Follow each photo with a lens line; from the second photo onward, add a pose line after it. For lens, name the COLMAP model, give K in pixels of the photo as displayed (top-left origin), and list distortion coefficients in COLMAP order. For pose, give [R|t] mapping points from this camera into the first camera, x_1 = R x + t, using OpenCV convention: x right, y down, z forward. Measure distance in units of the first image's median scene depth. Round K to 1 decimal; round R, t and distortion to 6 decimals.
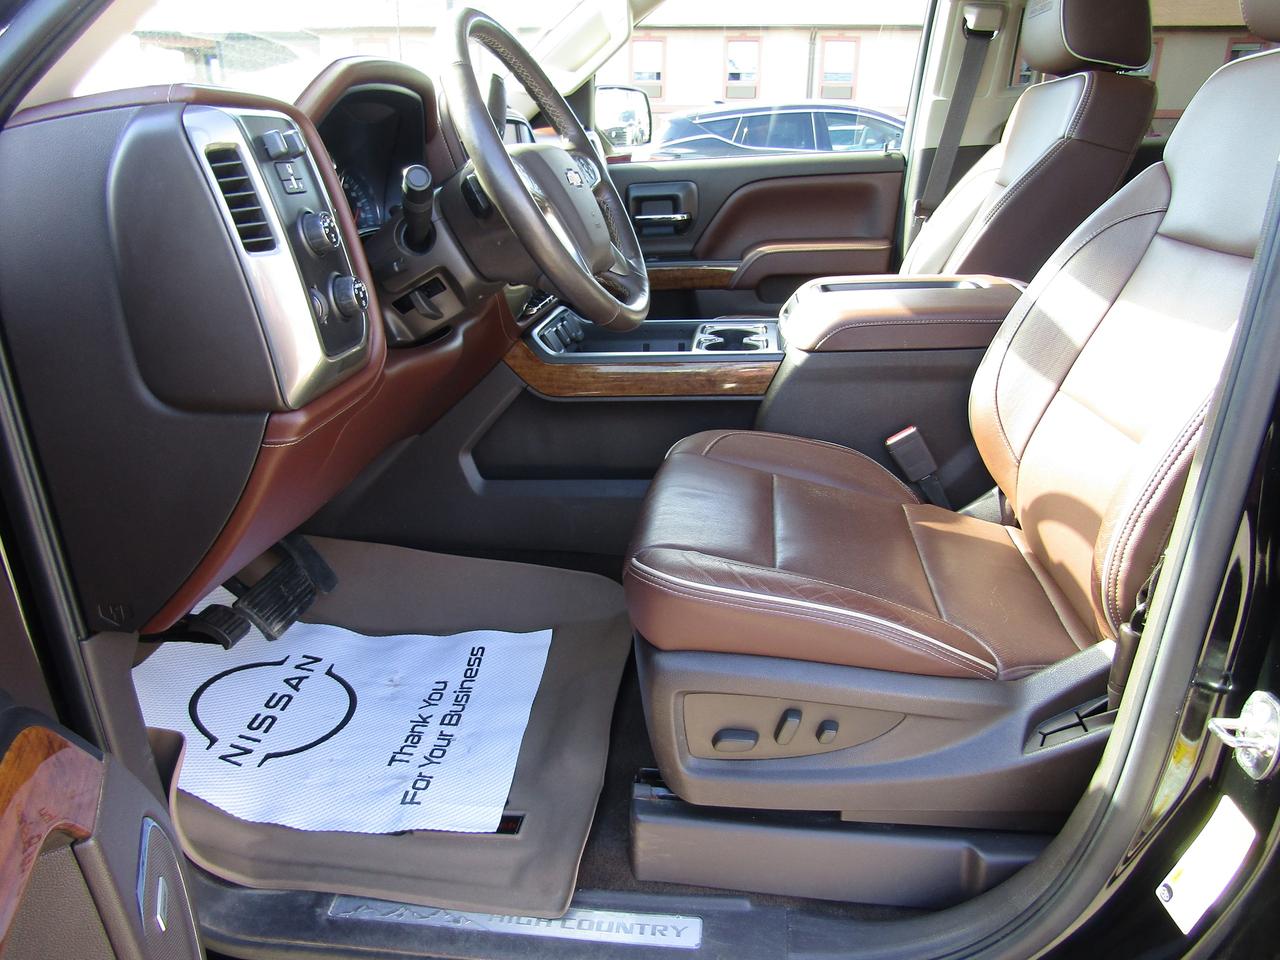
lens RADIAL K [[905.8, 0, 644.0], [0, 905.8, 475.3], [0, 0, 1]] dist [-0.008706, -0.002826]
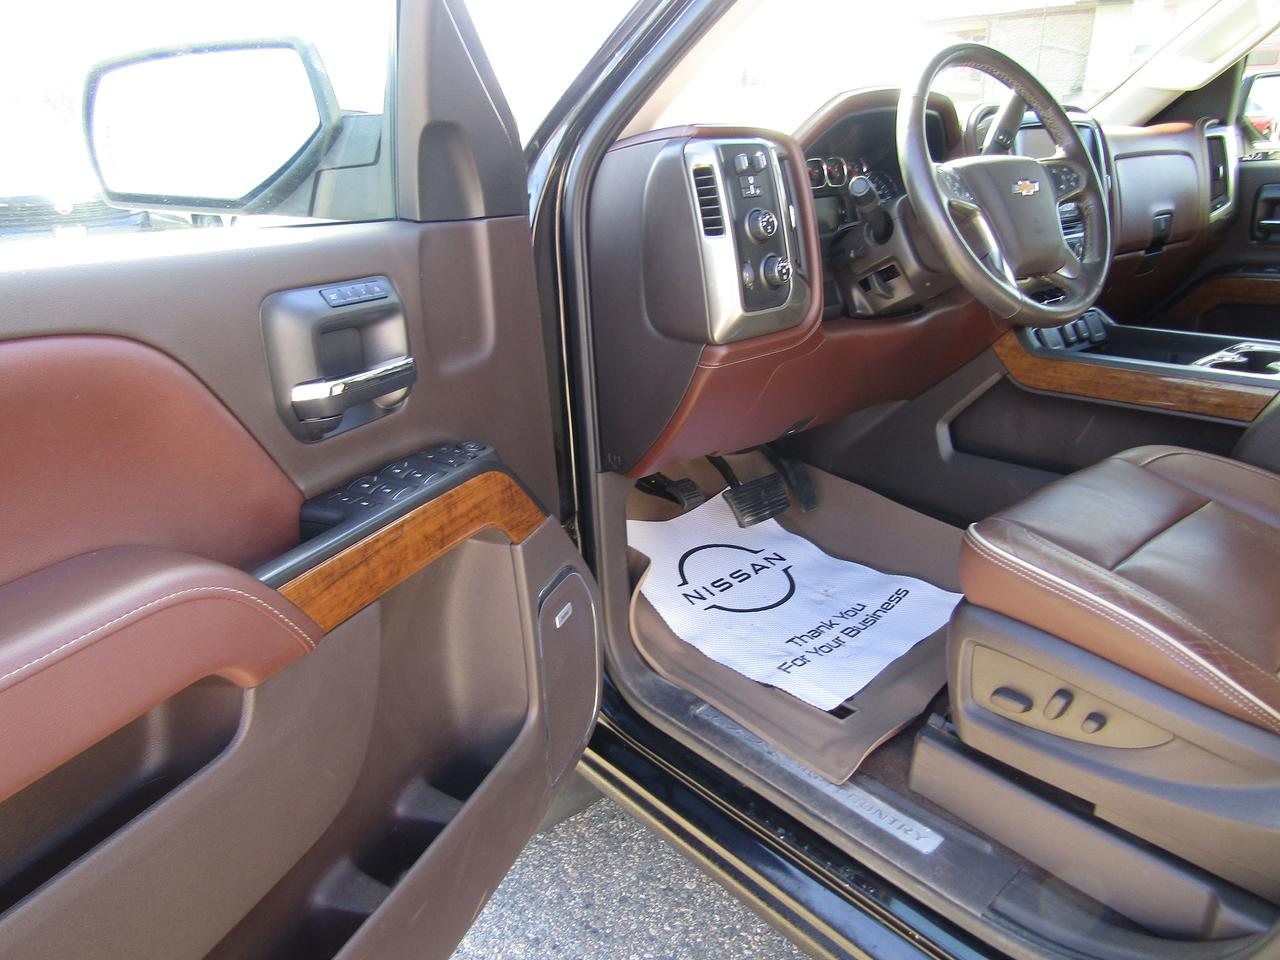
lens RADIAL K [[905.8, 0, 644.0], [0, 905.8, 475.3], [0, 0, 1]] dist [-0.008706, -0.002826]
pose [[0.740624, 0.229011, -0.631688, 0.372137], [-0.216795, 0.971291, 0.097949, 0.011708], [0.635985, 0.064404, 0.769010, -0.143689]]
